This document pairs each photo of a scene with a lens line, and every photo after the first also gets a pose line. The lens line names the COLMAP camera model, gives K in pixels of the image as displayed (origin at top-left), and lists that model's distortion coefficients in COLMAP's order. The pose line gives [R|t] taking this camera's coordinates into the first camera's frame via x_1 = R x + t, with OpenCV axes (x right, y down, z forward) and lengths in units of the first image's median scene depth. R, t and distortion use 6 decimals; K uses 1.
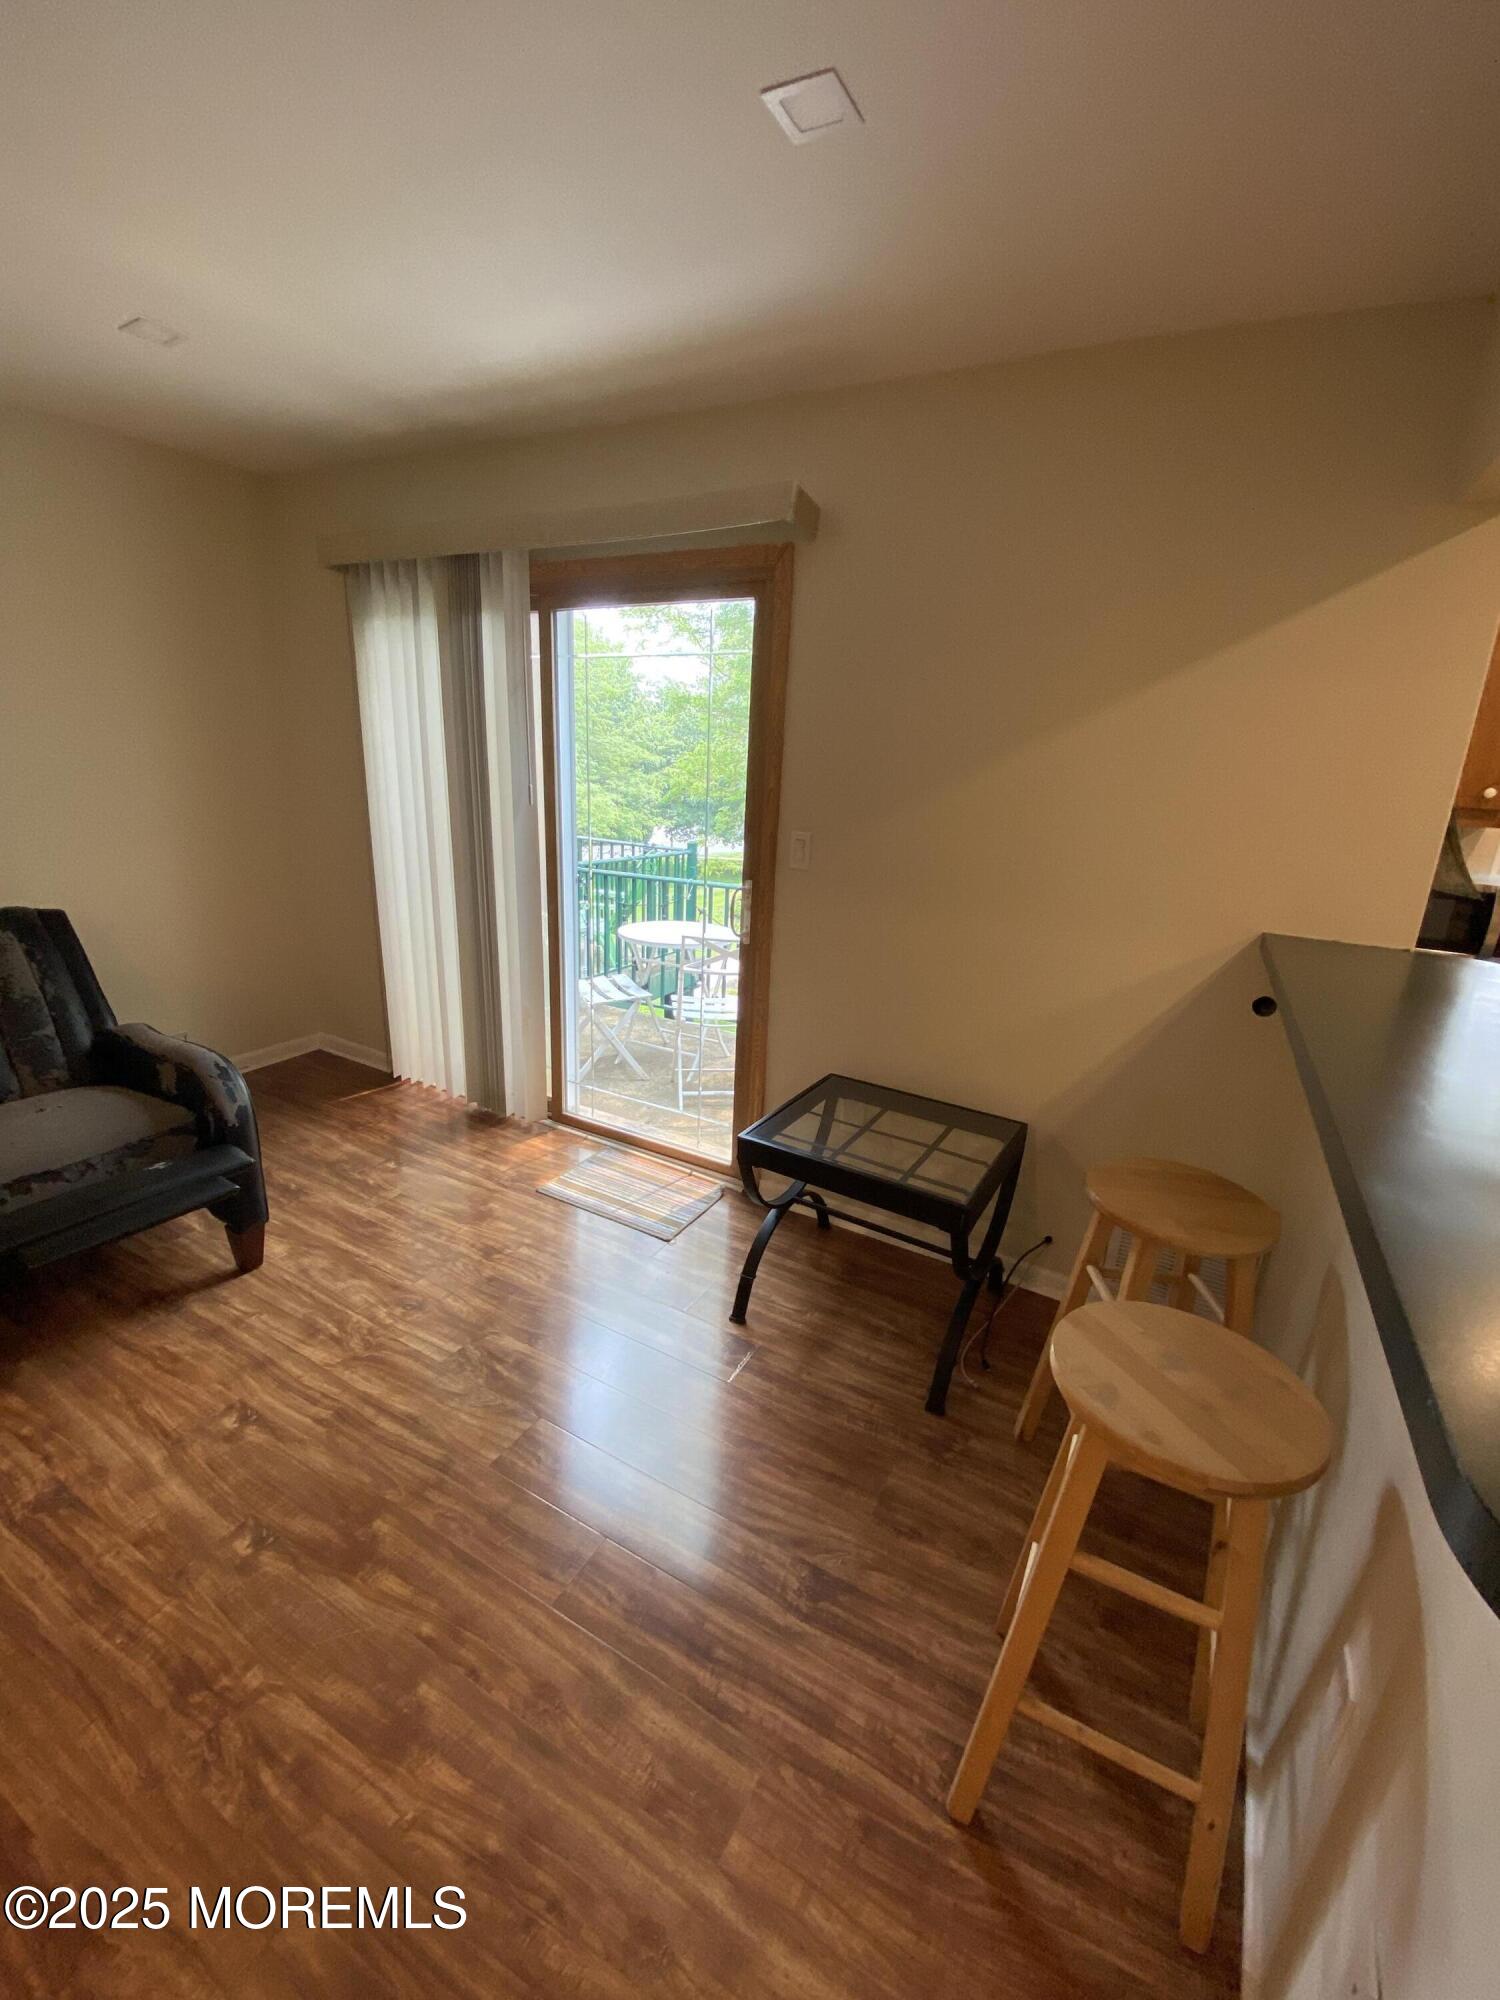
lens RADIAL K [[819.2, 0, 764.7], [0, 819.2, 1009.1], [0, 0, 1]] dist [0.000319, -0.000649]
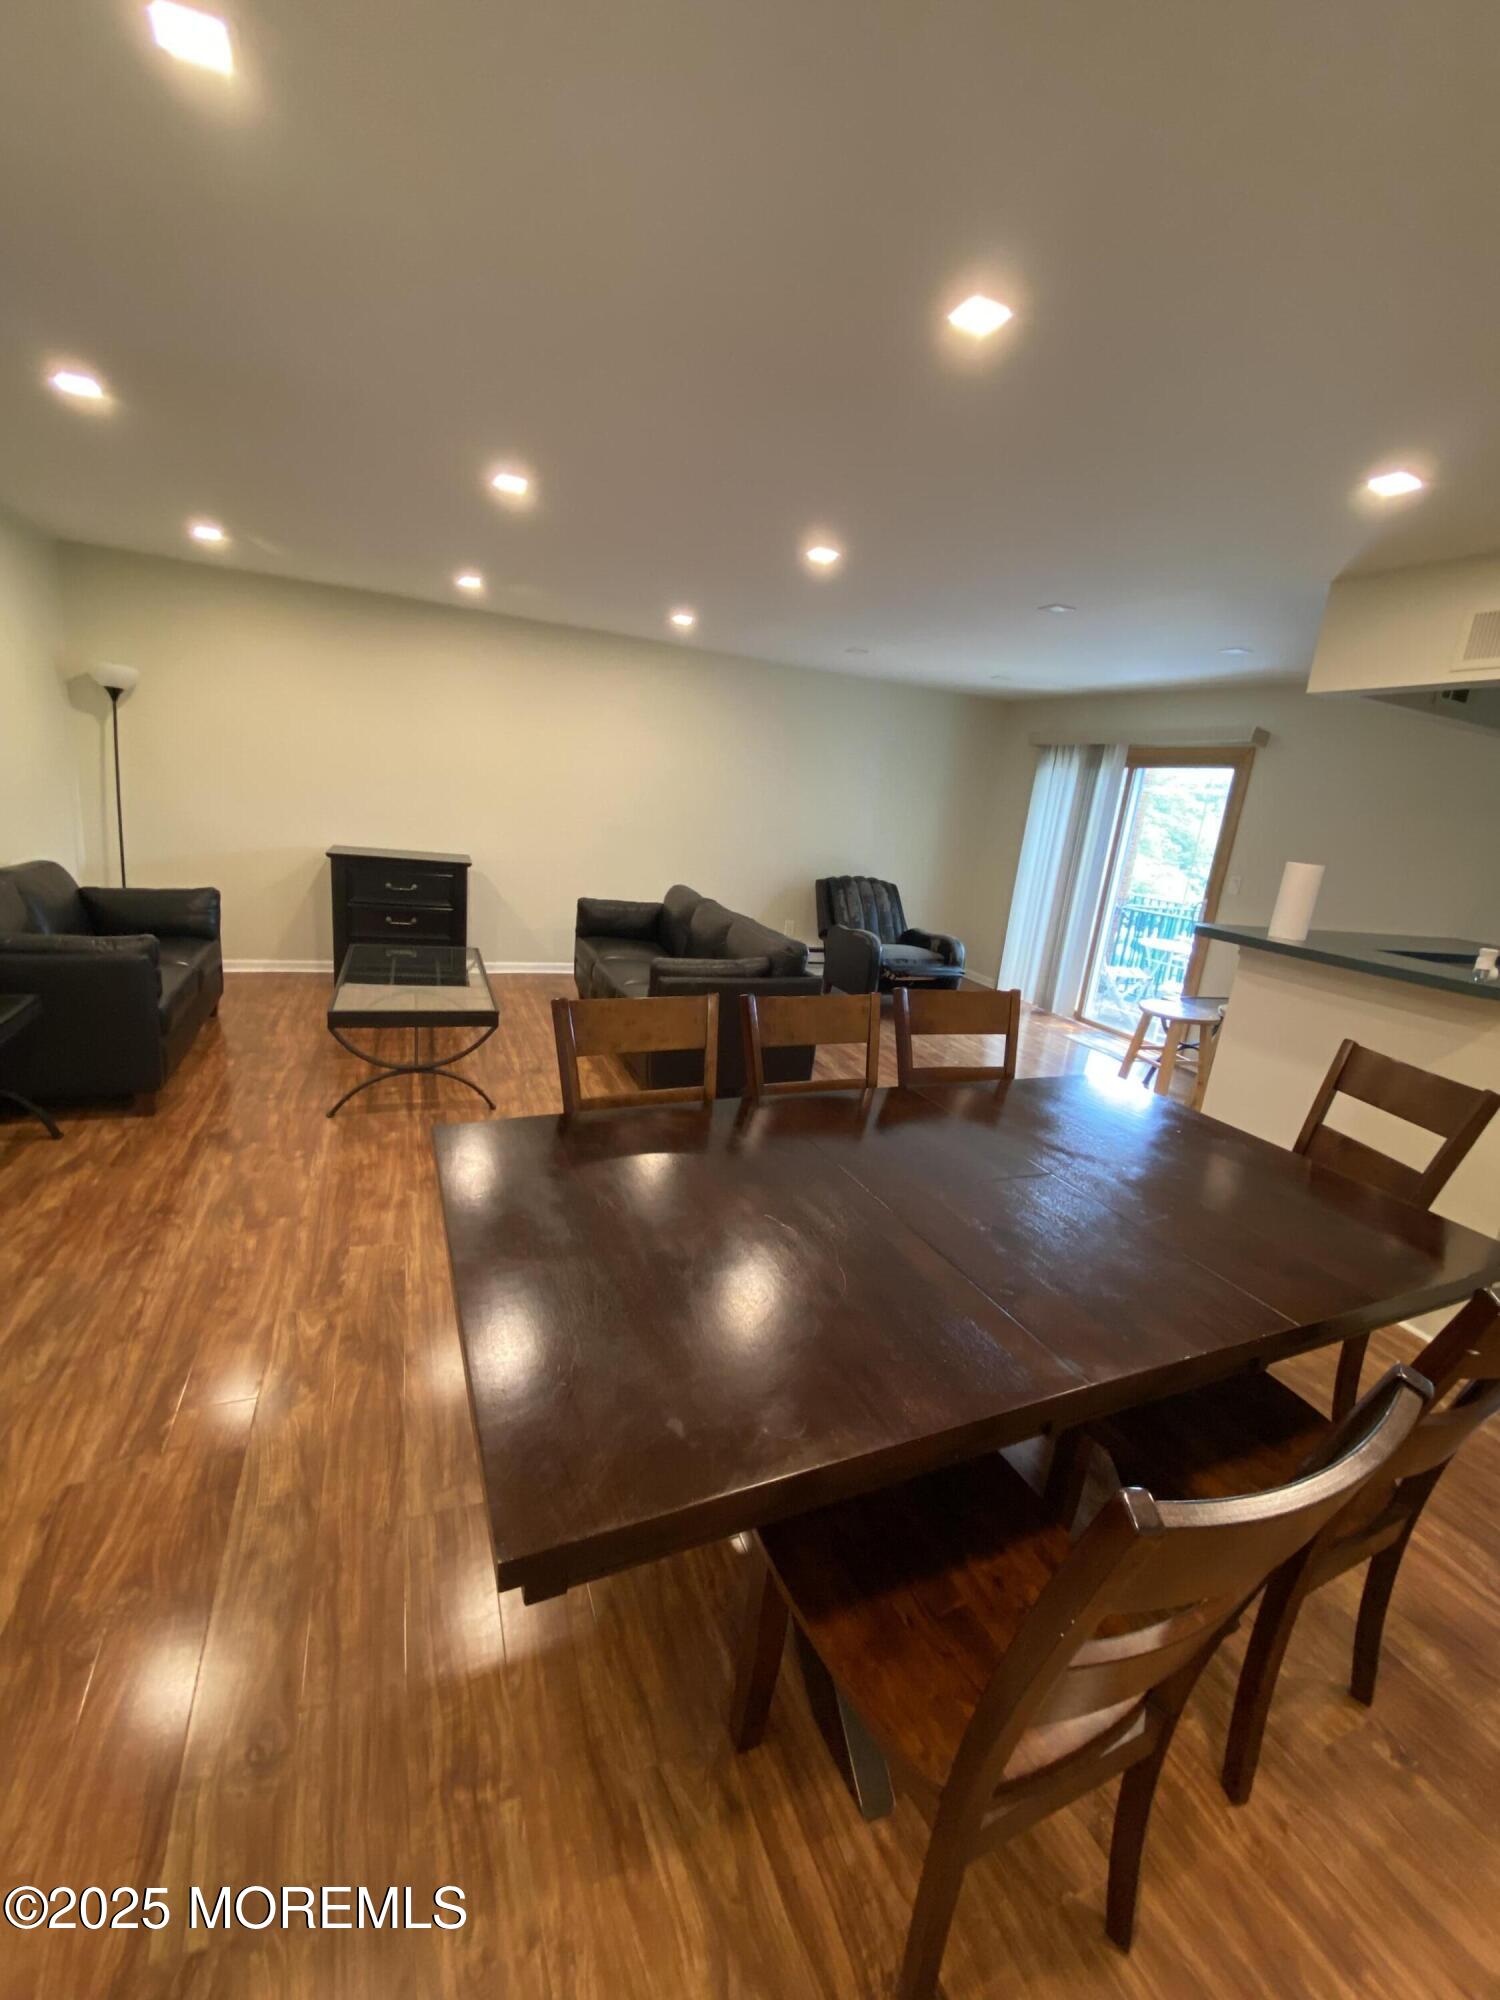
lens RADIAL K [[819.2, 0, 742.2], [0, 819.2, 1009.6], [0, 0, 1]] dist [0.000319, -0.000649]
pose [[0.780387, 0.183308, -0.597824, 0.104153], [-0.241994, 0.970103, -0.018436, 0.128469], [0.576571, 0.159057, 0.801415, -0.376300]]
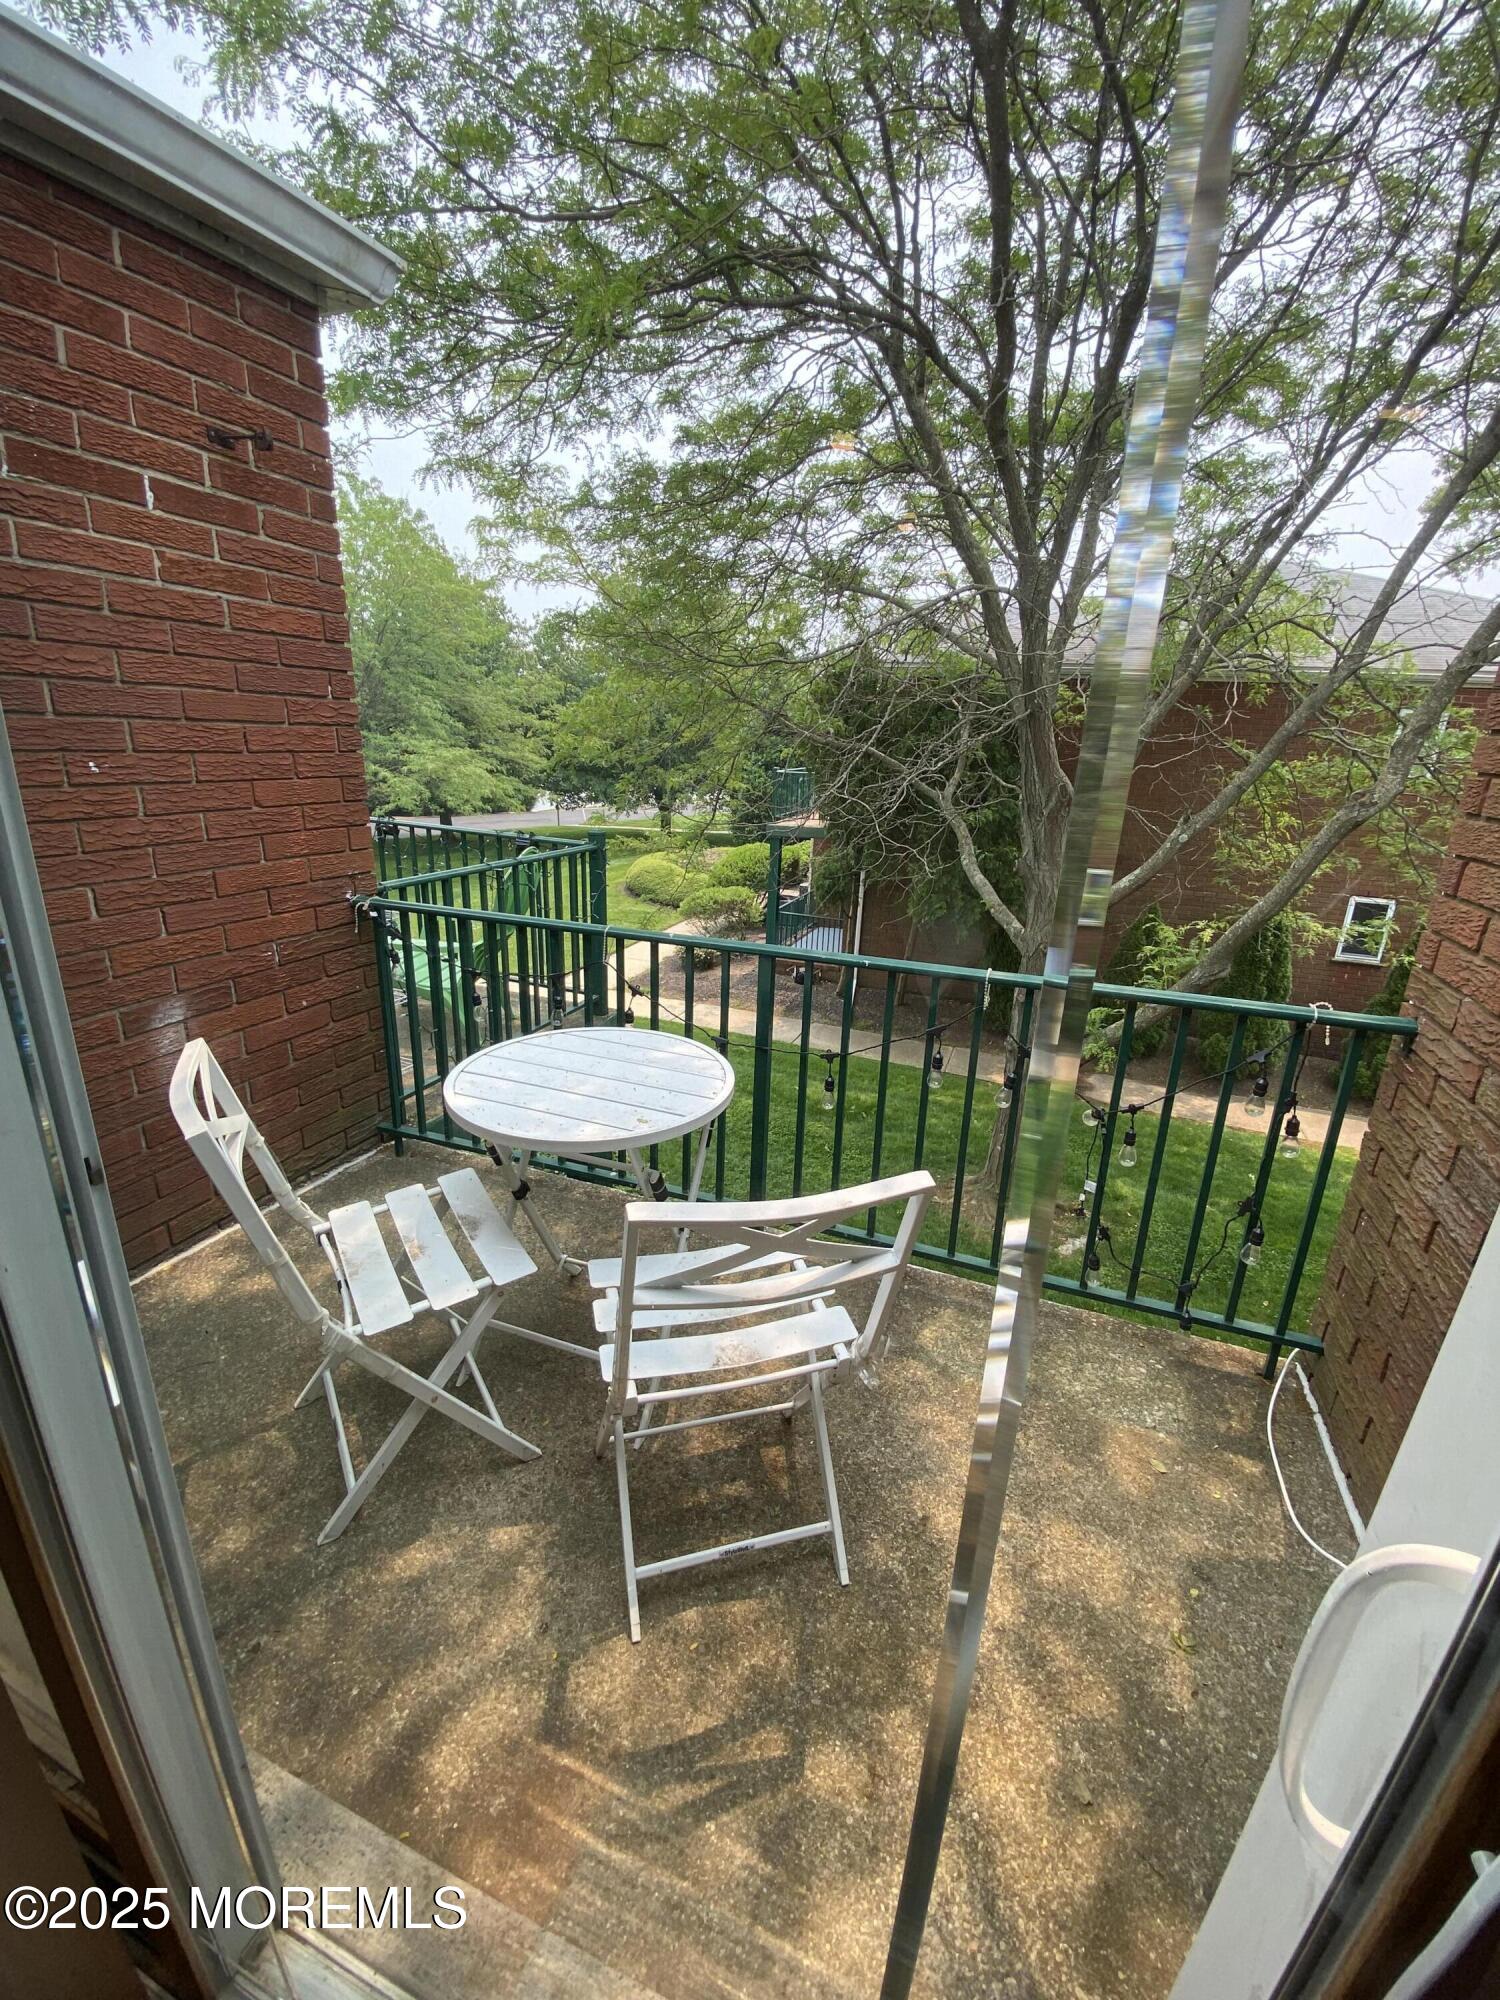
lens RADIAL K [[819.2, 0, 750.3], [0, 819.2, 996.5], [0, 0, 1]] dist [0.000319, -0.000649]
pose [[0.993301, -0.044717, 0.106555, -0.031975], [0.041914, 0.998718, 0.028398, -0.062463], [-0.107688, -0.023742, 0.993901, 0.262341]]
